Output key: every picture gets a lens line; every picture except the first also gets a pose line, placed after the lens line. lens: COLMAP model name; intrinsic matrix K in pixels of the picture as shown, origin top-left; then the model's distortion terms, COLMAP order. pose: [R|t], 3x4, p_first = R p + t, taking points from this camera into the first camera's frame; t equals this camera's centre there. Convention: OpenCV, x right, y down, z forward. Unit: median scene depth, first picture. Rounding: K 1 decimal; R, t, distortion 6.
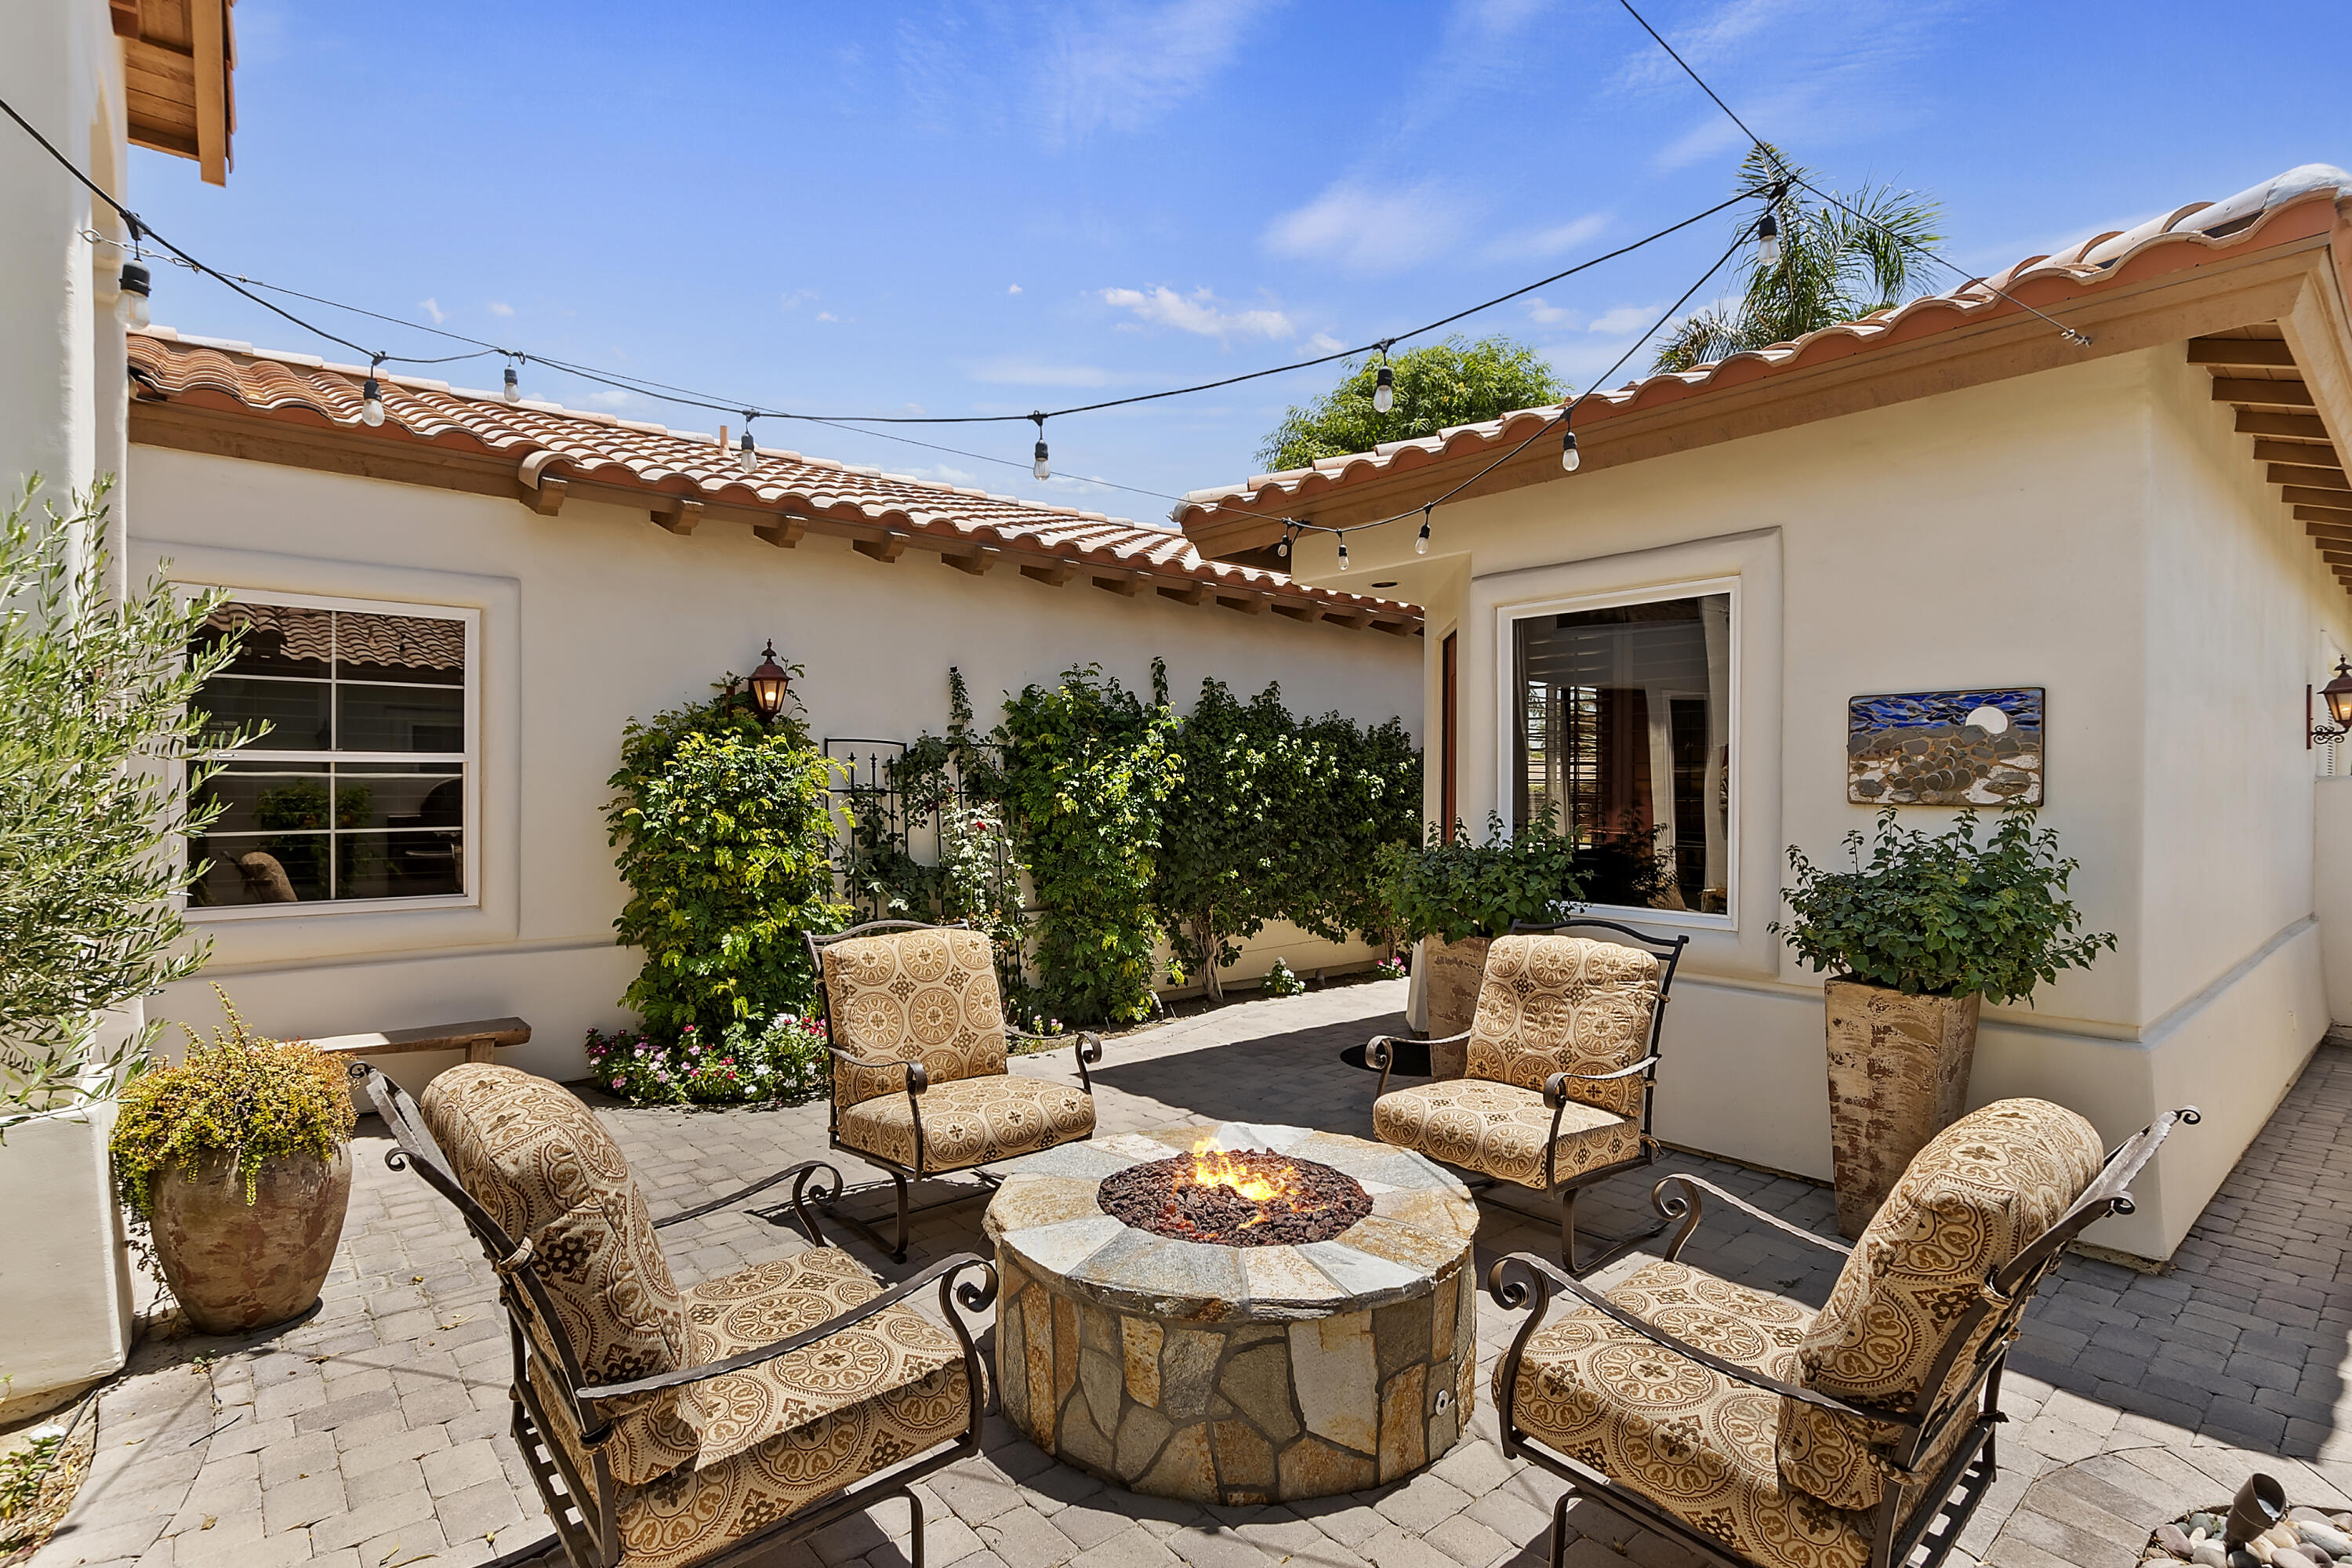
lens RADIAL K [[1157.4, 0, 1177.3], [0, 1157.4, 790.8], [0, 0, 1]] dist [-0.002970, 0.000065]
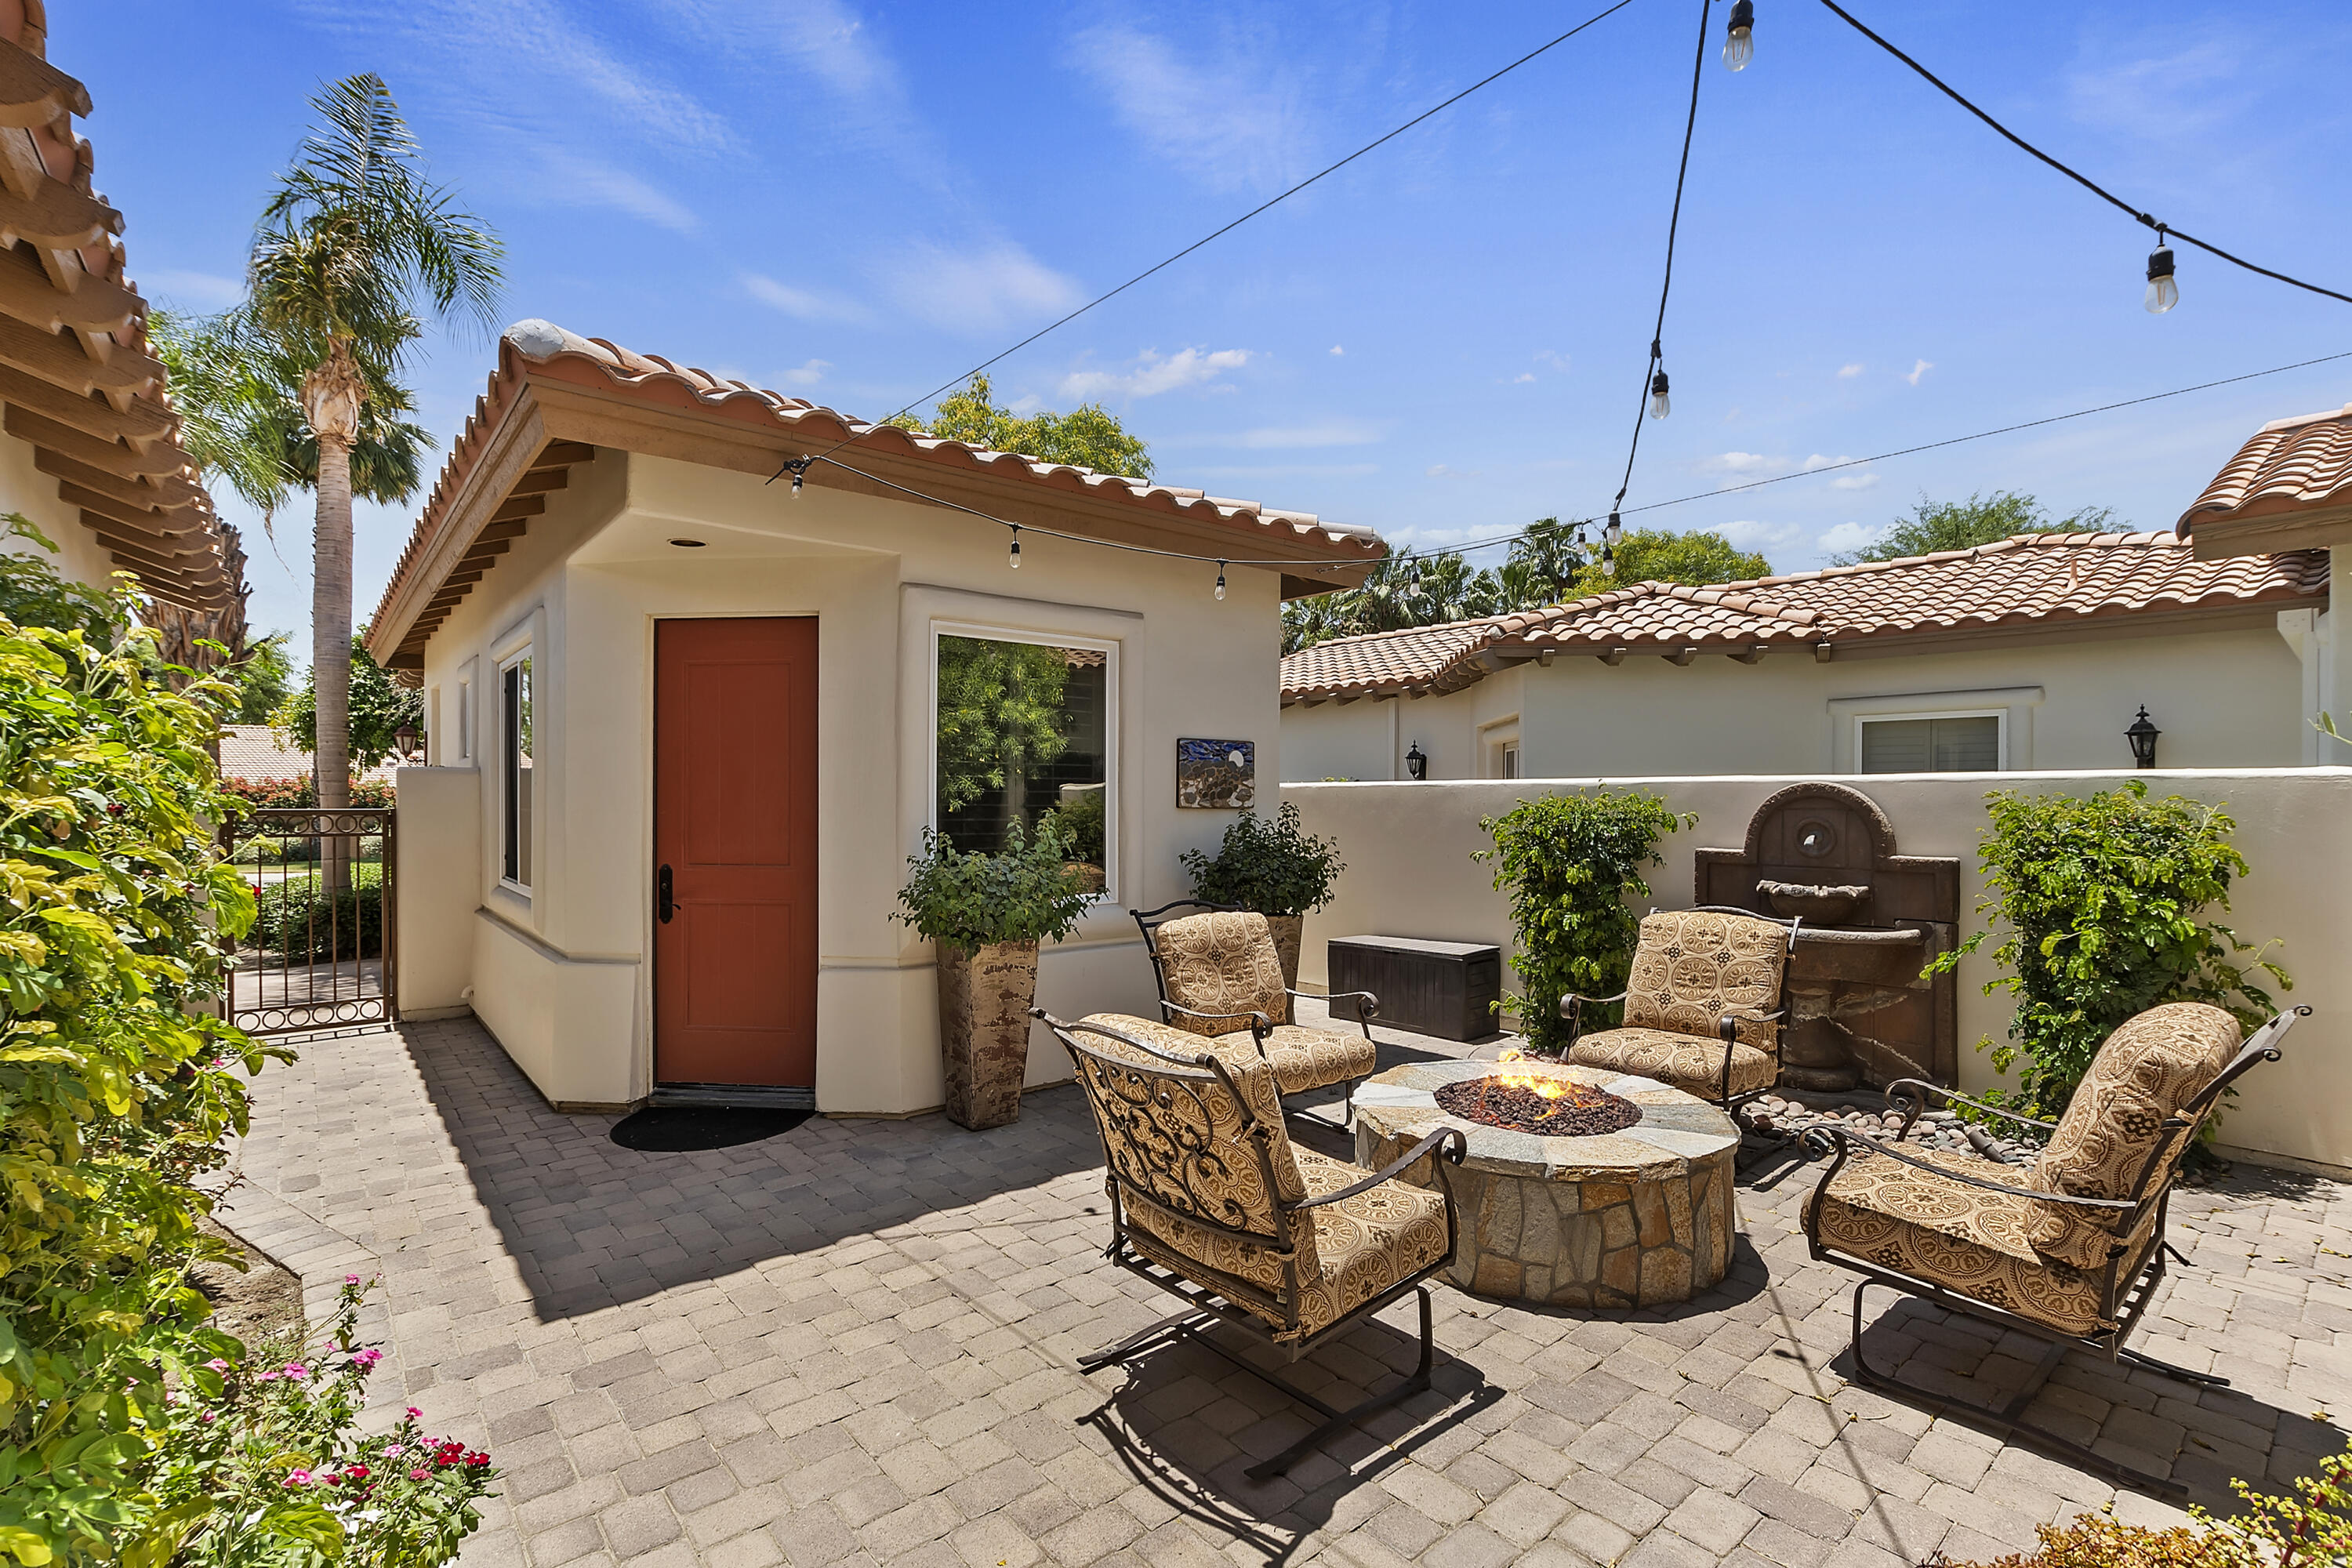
lens RADIAL K [[1063.9, 0, 1184.2], [0, 1063.9, 800.2], [0, 0, 1]] dist [-0.005880, 0.000072]
pose [[0.019500, -0.006100, 0.999791, -0.862350], [0.000798, 0.999981, 0.006086, -0.007883], [-0.999810, 0.000679, 0.019505, 1.011845]]
